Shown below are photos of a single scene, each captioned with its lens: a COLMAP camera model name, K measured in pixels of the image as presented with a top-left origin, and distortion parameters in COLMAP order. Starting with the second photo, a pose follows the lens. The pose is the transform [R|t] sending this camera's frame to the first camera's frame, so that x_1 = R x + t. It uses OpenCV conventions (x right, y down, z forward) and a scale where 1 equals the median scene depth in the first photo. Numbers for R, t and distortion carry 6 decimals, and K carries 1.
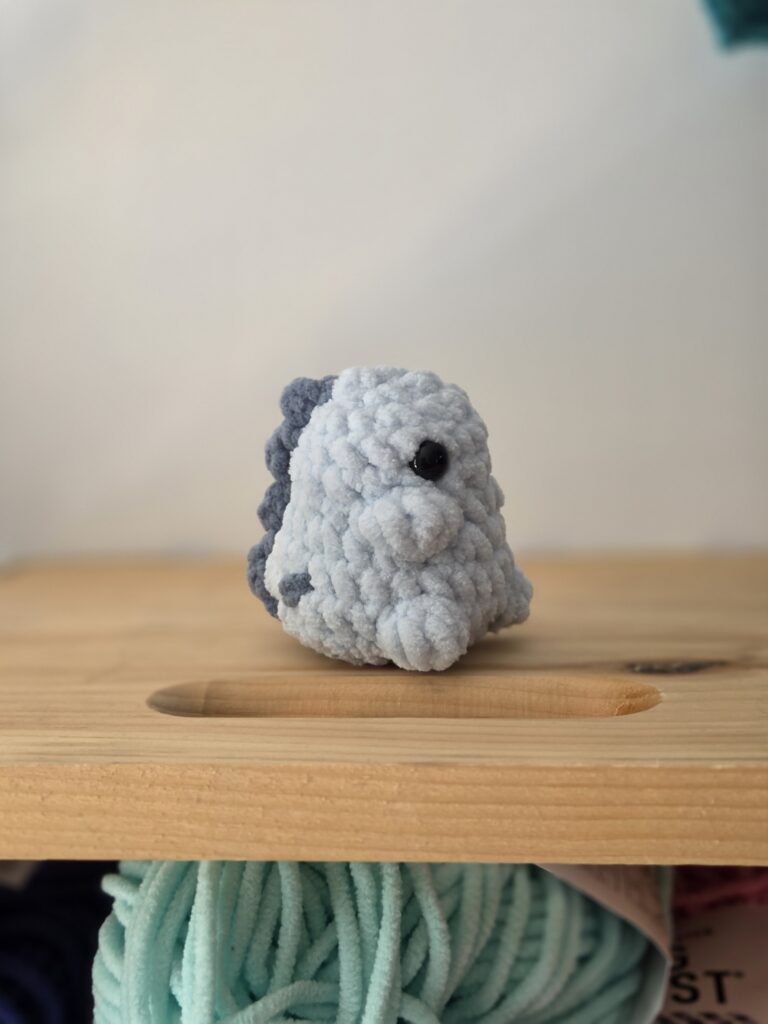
lens RADIAL K [[1380.5, 0, 384.0], [0, 1380.5, 512.0], [0, 0, 1]] dist [-0.013890, -0.068779]
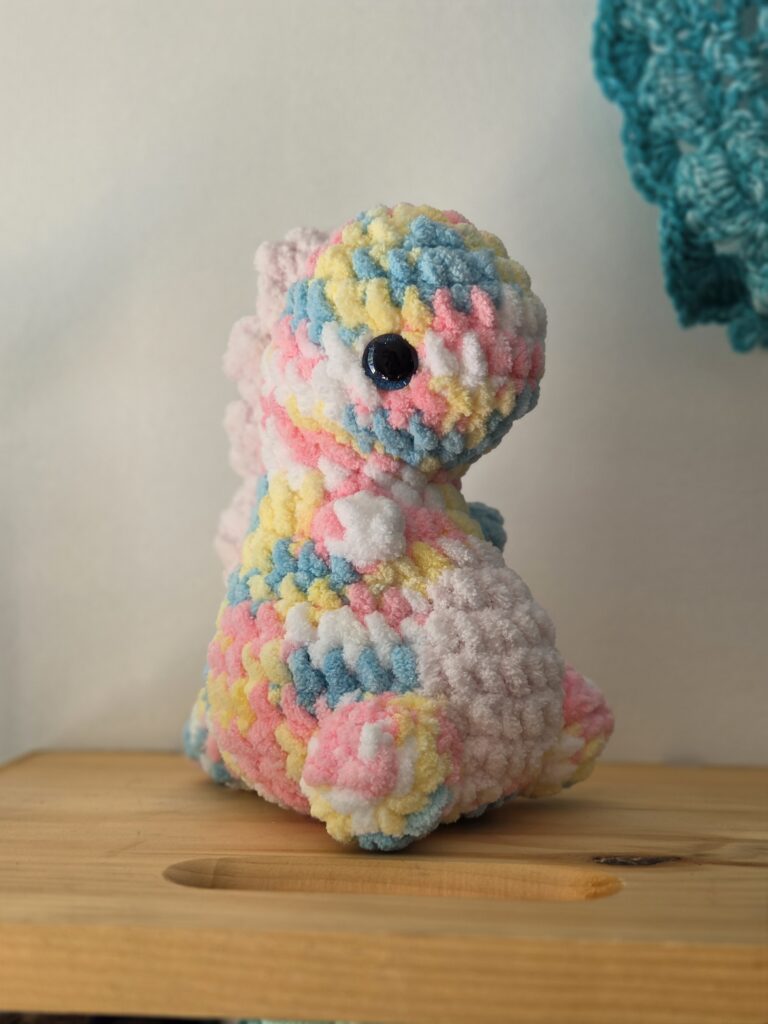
lens RADIAL K [[1362.5, 0, 415.7], [0, 1362.5, 513.5], [0, 0, 1]] dist [0.005337, -0.020350]
pose [[0.998446, 0.043610, 0.034692, -0.019044], [-0.037871, 0.987706, -0.151664, 0.009174], [-0.040879, 0.150114, 0.987823, -0.134377]]
